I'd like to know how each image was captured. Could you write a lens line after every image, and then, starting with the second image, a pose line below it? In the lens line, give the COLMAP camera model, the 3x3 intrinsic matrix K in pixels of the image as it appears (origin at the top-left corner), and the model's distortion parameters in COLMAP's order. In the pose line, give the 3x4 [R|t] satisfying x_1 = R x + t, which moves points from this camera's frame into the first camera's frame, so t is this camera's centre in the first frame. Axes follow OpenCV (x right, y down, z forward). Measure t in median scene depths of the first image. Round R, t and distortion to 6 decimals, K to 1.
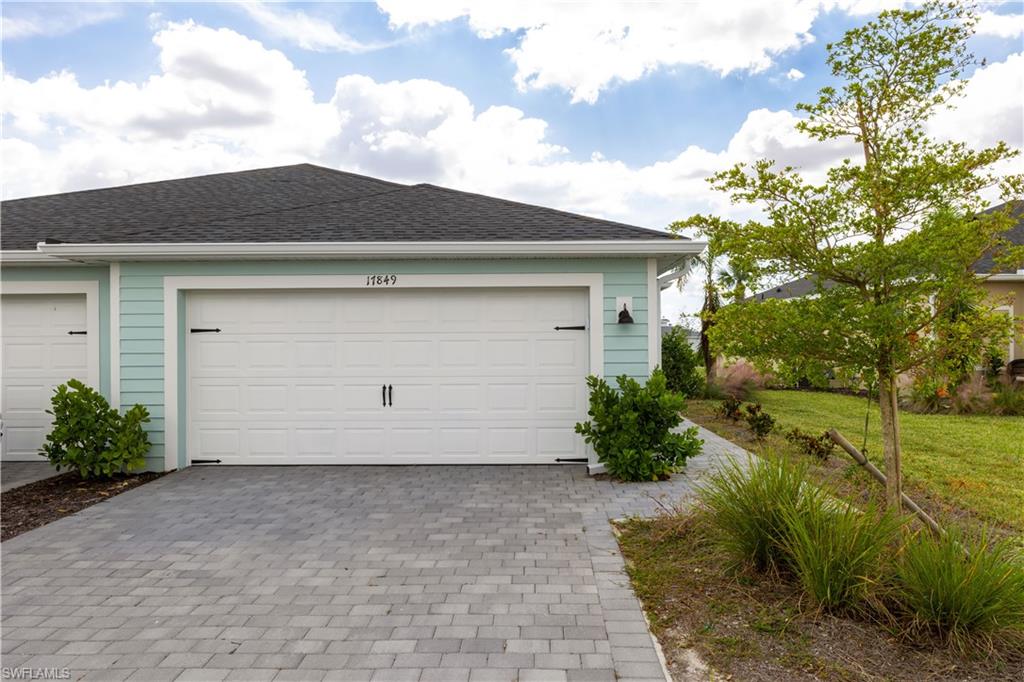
lens RADIAL K [[703.9, 0, 512.0], [0, 703.9, 341.0], [0, 0, 1]] dist [0.001330, 0.000324]
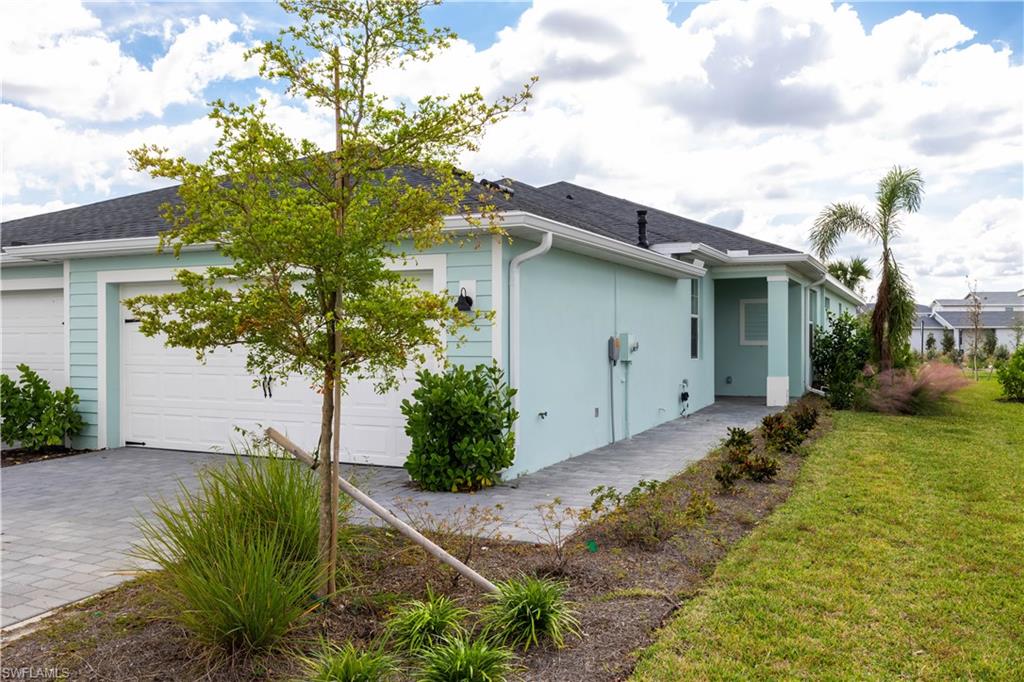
lens RADIAL K [[841.0, 0, 512.0], [0, 841.0, 341.0], [0, 0, 1]] dist [-0.003666, -0.003860]
pose [[0.910003, 0.006637, -0.414549, 0.634667], [-0.004048, 0.999966, 0.007124, 0.004353], [0.414582, -0.004804, 0.909999, 0.078179]]
